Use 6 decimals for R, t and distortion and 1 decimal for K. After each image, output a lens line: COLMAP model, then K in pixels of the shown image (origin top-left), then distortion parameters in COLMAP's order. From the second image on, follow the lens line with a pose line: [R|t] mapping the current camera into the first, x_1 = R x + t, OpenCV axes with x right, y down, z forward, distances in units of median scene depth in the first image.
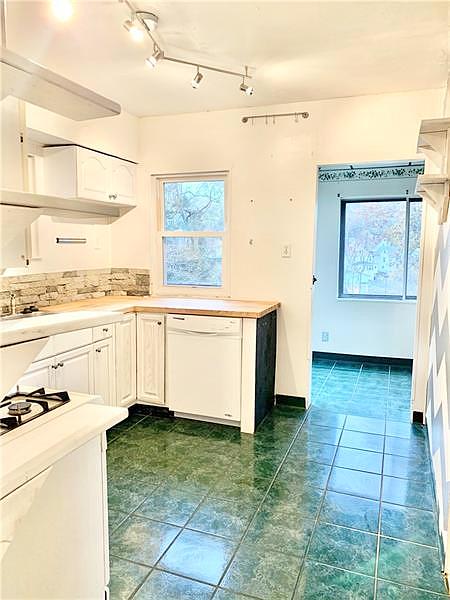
lens RADIAL K [[457.1, 0, 224.7], [0, 457.1, 295.5], [0, 0, 1]] dist [0.121283, -0.250150]
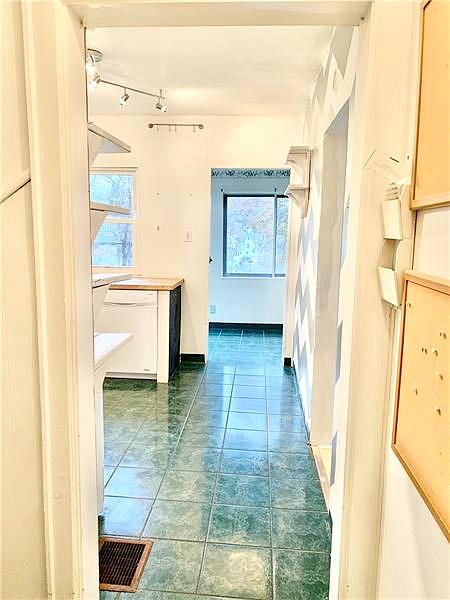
lens RADIAL K [[457.1, 0, 224.7], [0, 457.1, 295.5], [0, 0, 1]] dist [0.121283, -0.250150]
pose [[0.960765, -0.027585, 0.275989, -0.116799], [0.018965, 0.999247, 0.033855, 0.021686], [-0.276715, -0.027293, 0.960564, -0.215877]]
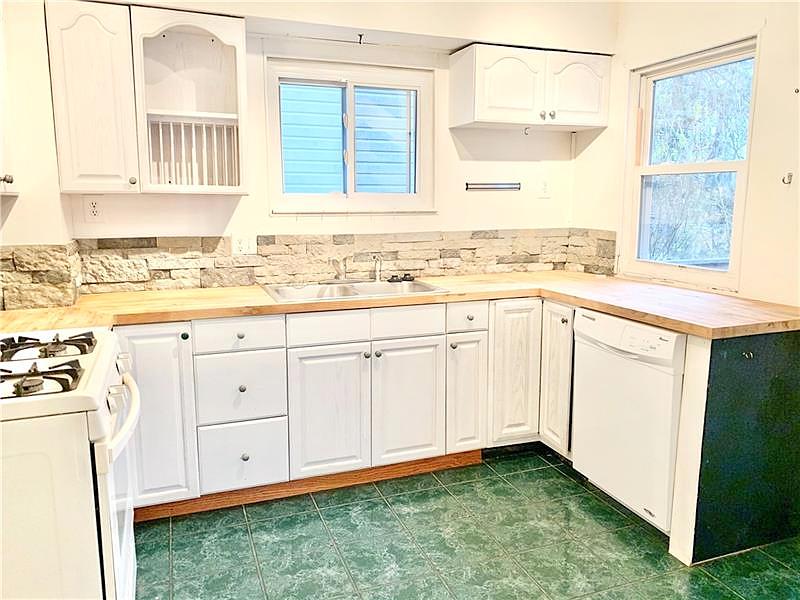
lens RADIAL K [[609.5, 0, 397.9], [0, 609.5, 295.2], [0, 0, 1]] dist [0.121283, -0.250150]
pose [[0.664551, 0.112015, -0.738800, 0.288364], [-0.077833, 0.993699, 0.080652, -0.019622], [0.743179, 0.003905, 0.669082, 0.287313]]
